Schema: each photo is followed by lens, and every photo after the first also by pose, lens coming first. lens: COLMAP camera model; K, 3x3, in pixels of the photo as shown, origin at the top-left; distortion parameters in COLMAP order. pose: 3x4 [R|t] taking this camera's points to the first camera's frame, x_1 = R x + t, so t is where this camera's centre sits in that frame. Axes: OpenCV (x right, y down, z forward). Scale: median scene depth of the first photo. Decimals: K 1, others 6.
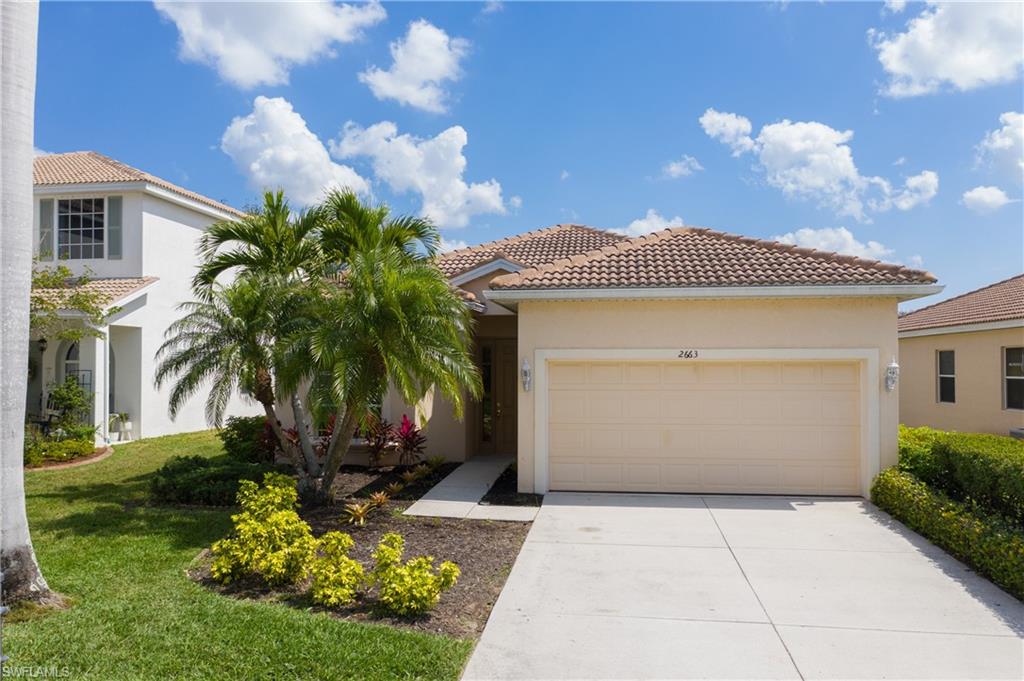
lens RADIAL K [[824.0, 0, 512.0], [0, 824.0, 340.5], [0, 0, 1]] dist [0.010827, 0.009883]
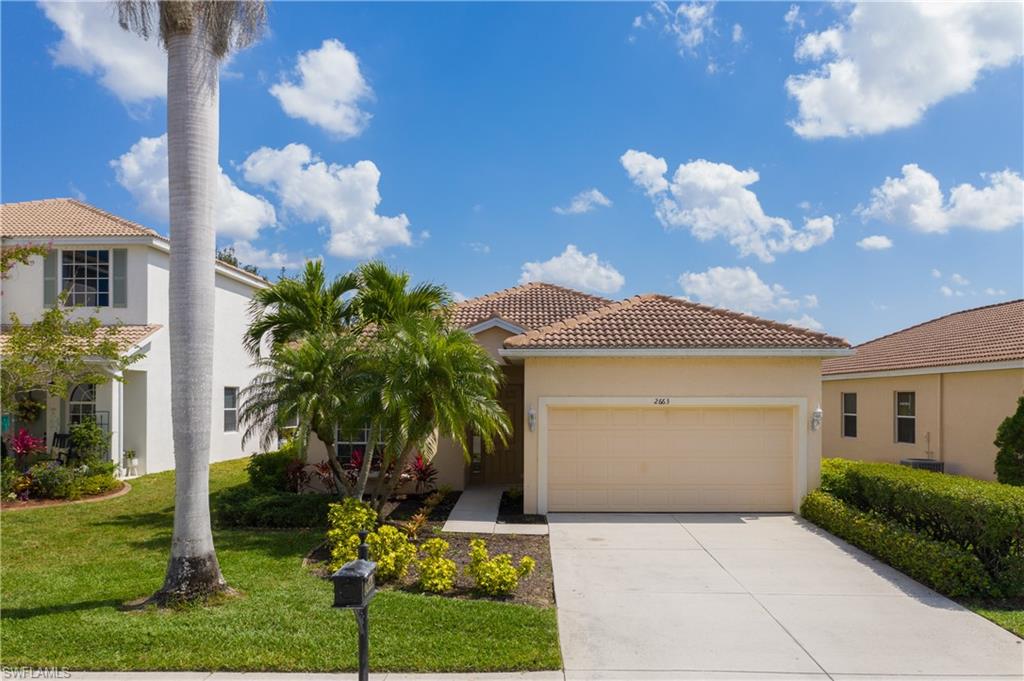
lens RADIAL K [[825.3, 0, 527.4], [0, 825.3, 385.6], [0, 0, 1]] dist [0.006644, 0.011631]
pose [[0.992805, 0.003247, 0.119698, -0.144294], [-0.004844, 0.999903, 0.013055, -0.023430], [-0.119644, -0.013541, 0.992725, -0.227078]]
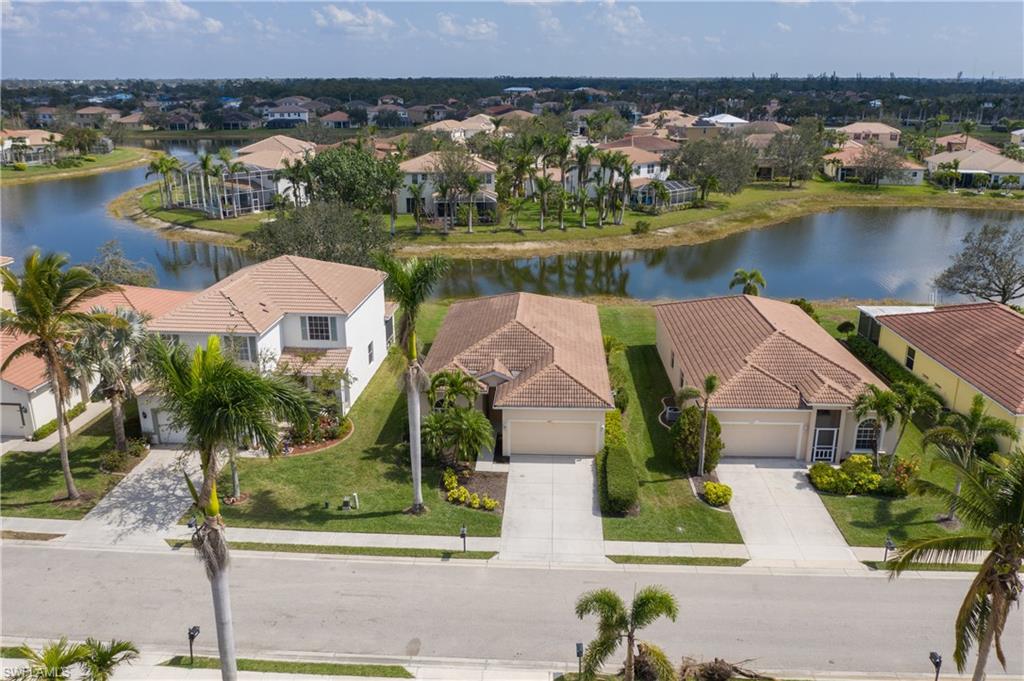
lens RADIAL K [[809.0, 0, 512.0], [0, 809.0, 340.5], [0, 0, 1]] dist [-0.004991, -0.001094]
pose [[0.997364, -0.023862, 0.068522, -0.195175], [0.000584, 0.946988, 0.321268, -1.530612], [-0.072555, -0.320381, 0.944506, -2.336406]]
